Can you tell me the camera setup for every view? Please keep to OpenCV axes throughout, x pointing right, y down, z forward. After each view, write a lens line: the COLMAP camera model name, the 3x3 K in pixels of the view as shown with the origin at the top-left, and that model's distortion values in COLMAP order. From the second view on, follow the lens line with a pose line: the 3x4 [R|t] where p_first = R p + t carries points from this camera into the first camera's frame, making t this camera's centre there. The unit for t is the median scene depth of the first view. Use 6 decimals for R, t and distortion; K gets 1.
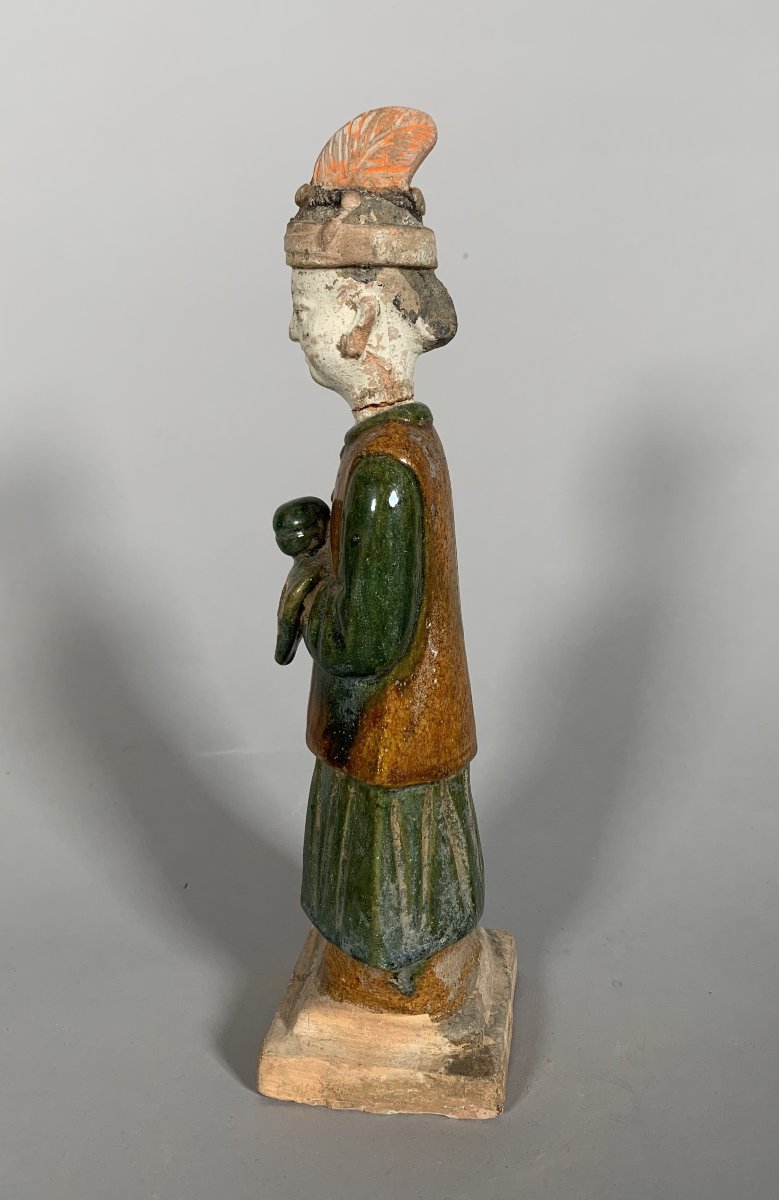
lens RADIAL K [[1103.8, 0, 389.5], [0, 1103.8, 600.0], [0, 0, 1]] dist [0.006606, -0.000146]
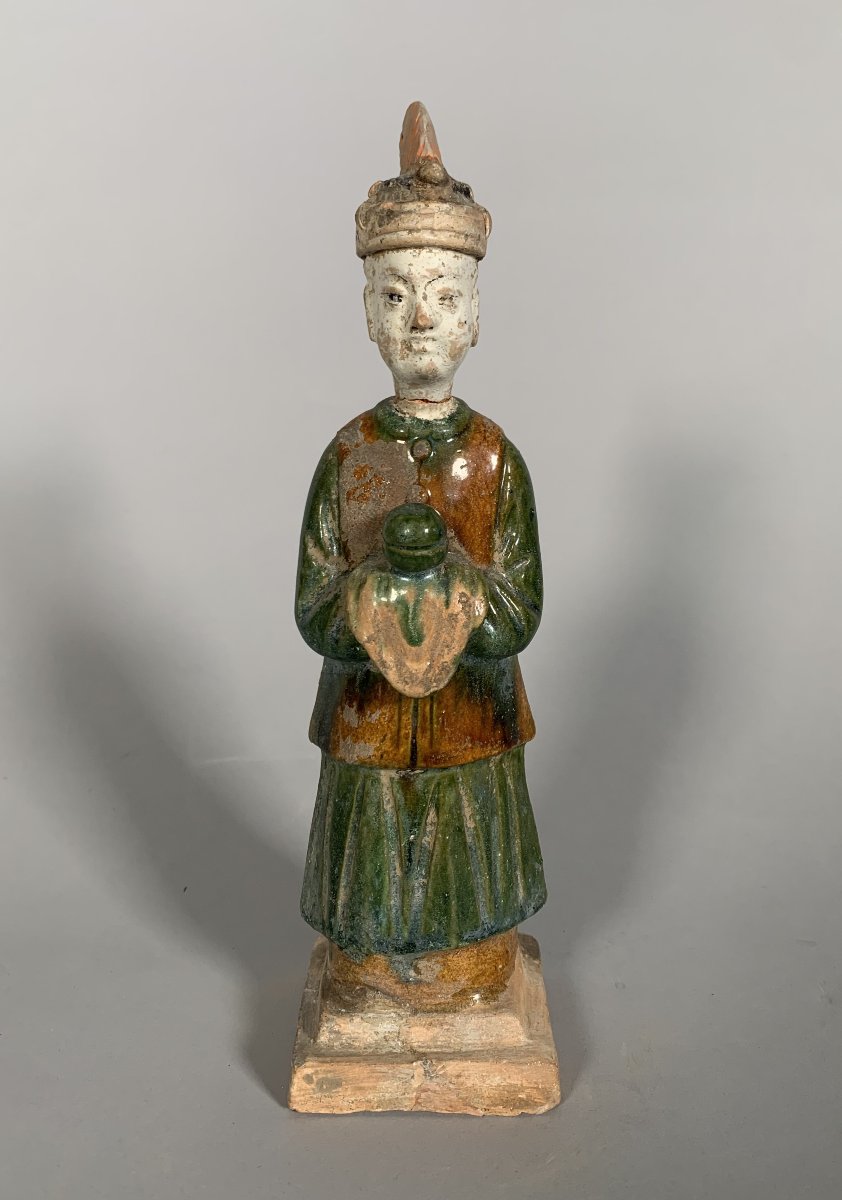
lens RADIAL K [[1009.0, 0, 424.9], [0, 1009.0, 580.5], [0, 0, 1]] dist [-0.008207, -0.001633]
pose [[-0.120447, -0.185778, 0.975182, -0.934167], [0.258339, 0.942622, 0.211483, -0.214981], [-0.958516, 0.277400, -0.065543, 1.112476]]
